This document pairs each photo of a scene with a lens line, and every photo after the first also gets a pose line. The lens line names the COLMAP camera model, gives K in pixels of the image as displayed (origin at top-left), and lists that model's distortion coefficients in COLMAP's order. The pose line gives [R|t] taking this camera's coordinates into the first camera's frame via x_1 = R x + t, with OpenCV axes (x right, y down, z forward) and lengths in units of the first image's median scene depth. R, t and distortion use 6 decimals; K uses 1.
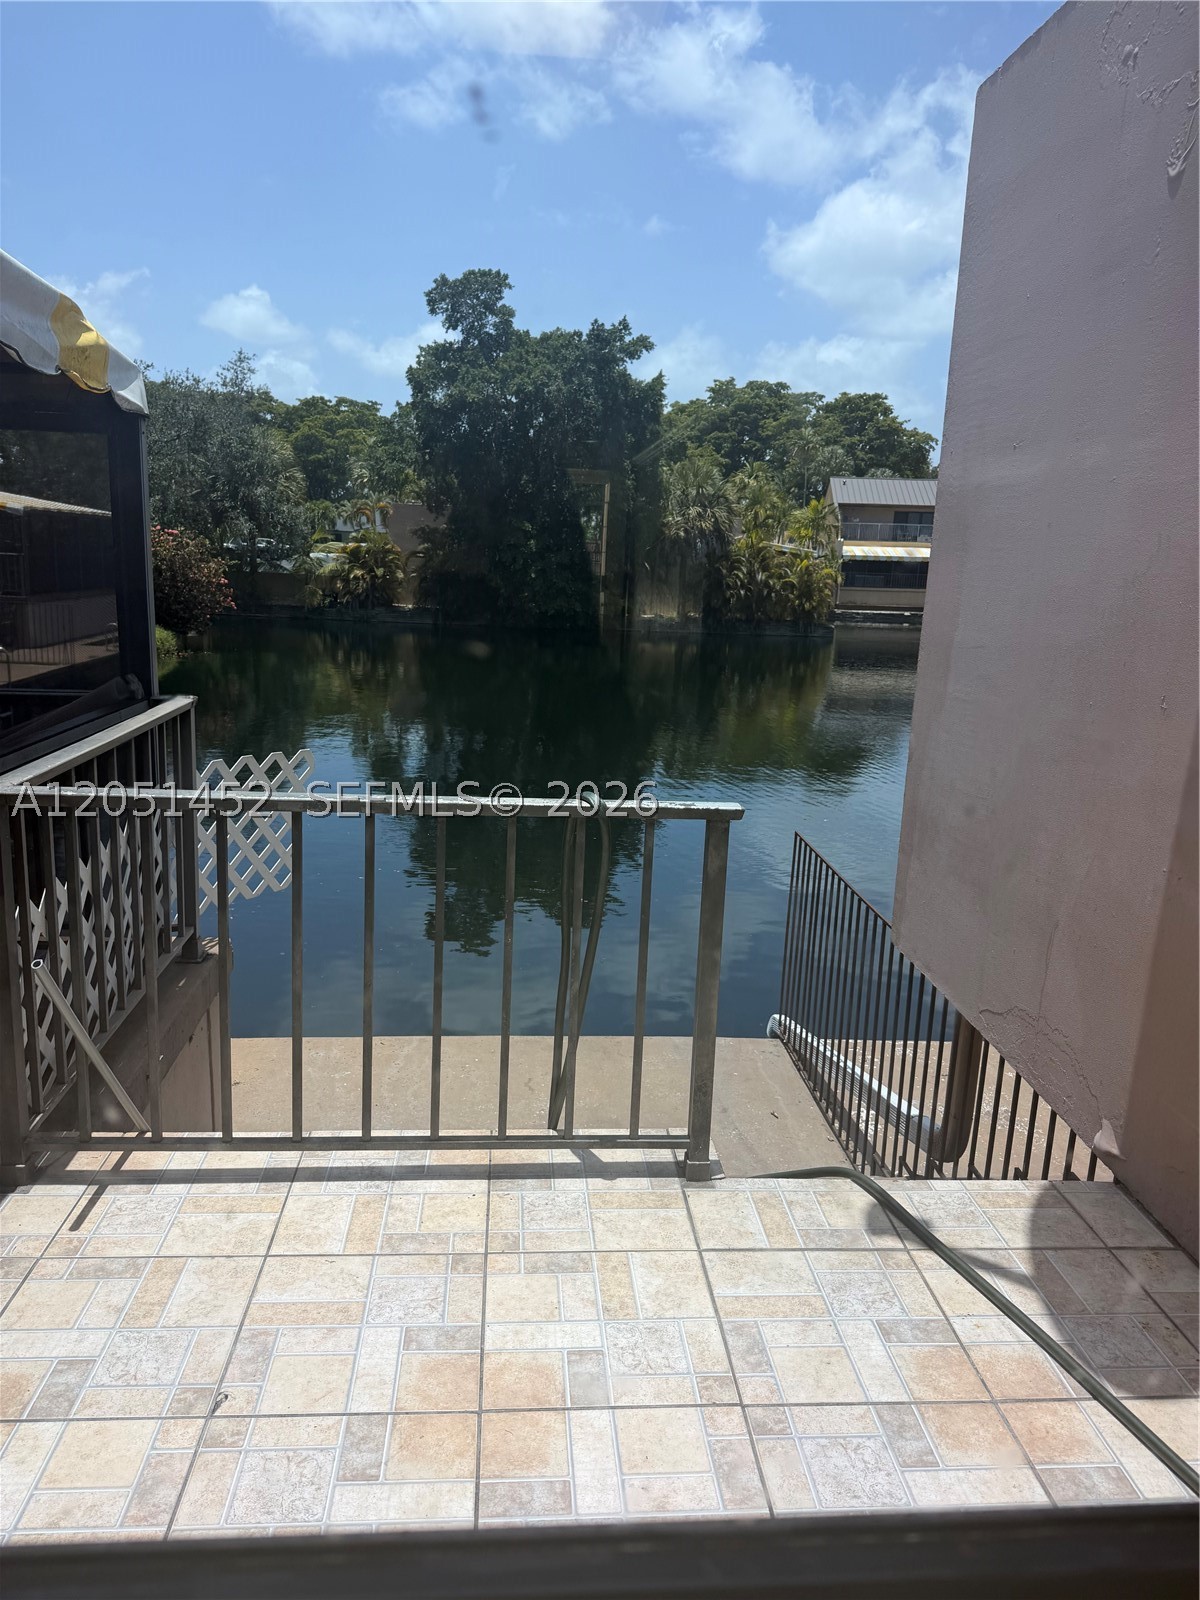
lens RADIAL K [[1116.0, 0, 589.0], [0, 1116.0, 800.1], [0, 0, 1]] dist [0.046731, -0.061772]
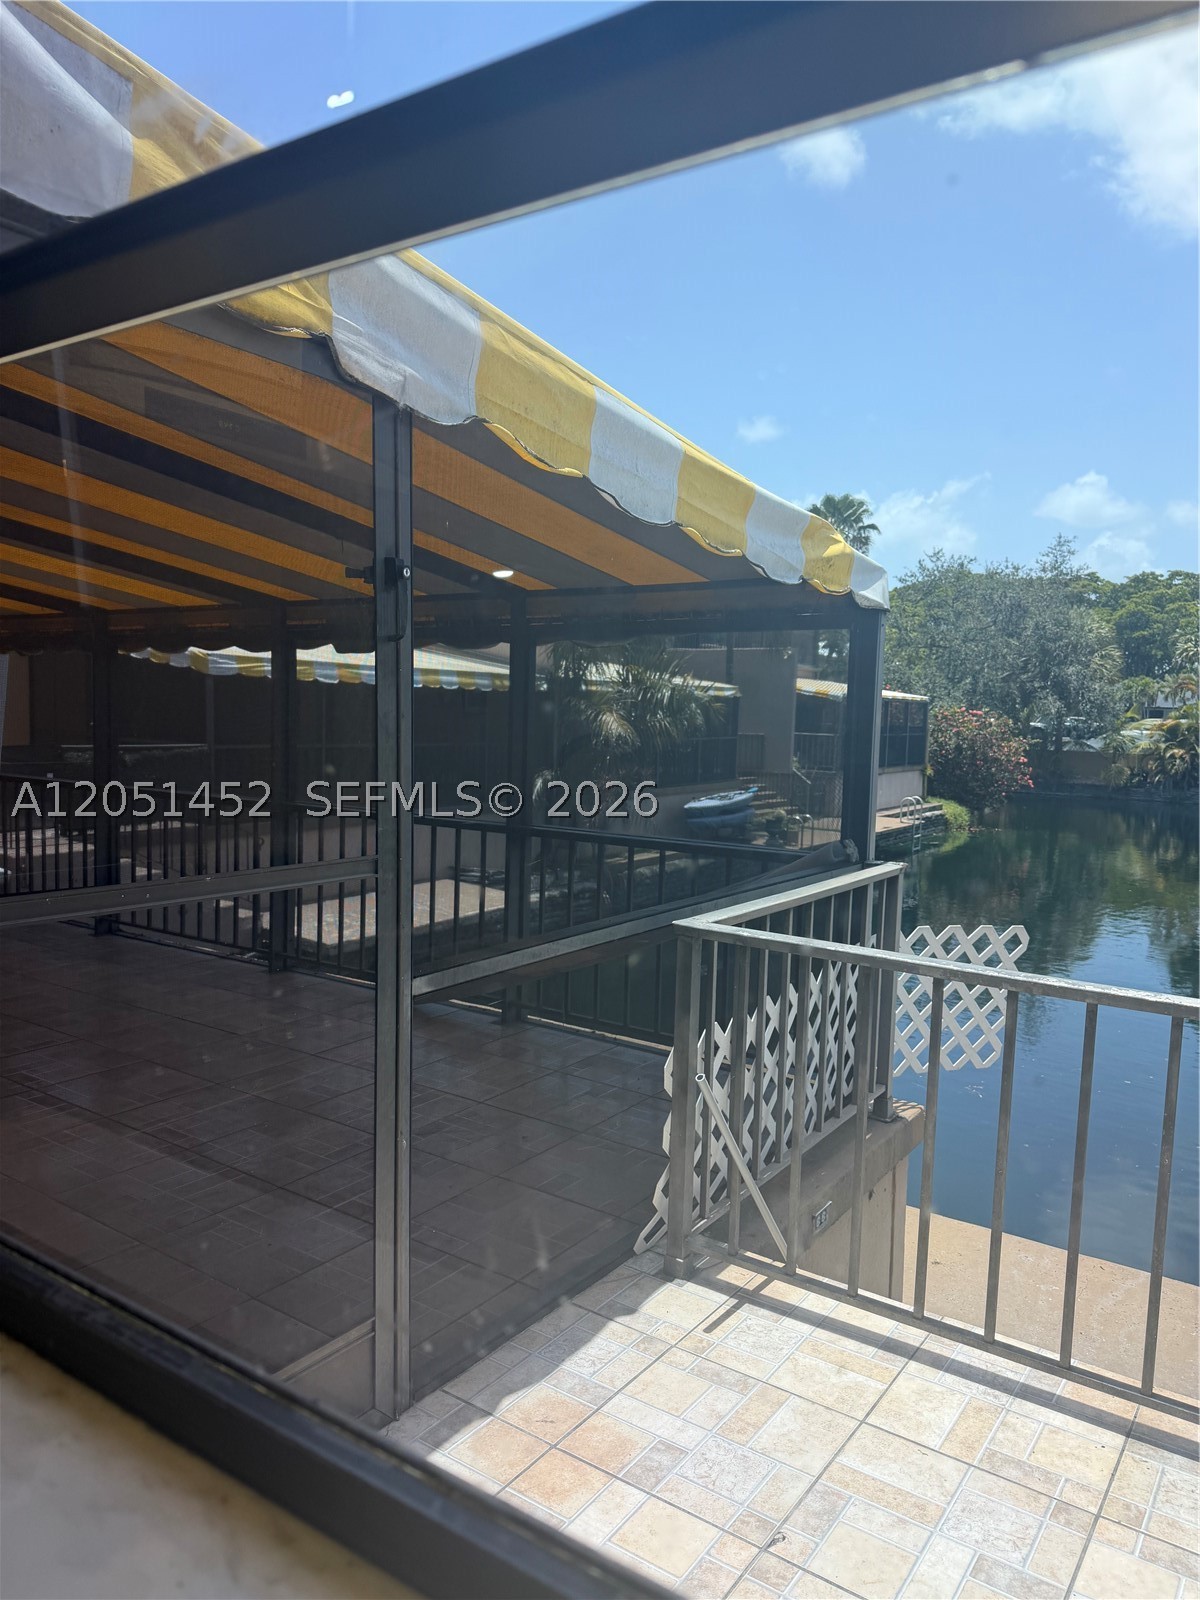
lens RADIAL K [[1126.6, 0, 598.0], [0, 1126.6, 806.2], [0, 0, 1]] dist [0.039535, -0.037902]
pose [[0.774743, 0.031013, -0.631515, 0.131619], [-0.126390, 0.986234, -0.106623, 0.005719], [0.619514, 0.162423, 0.767998, -0.001970]]
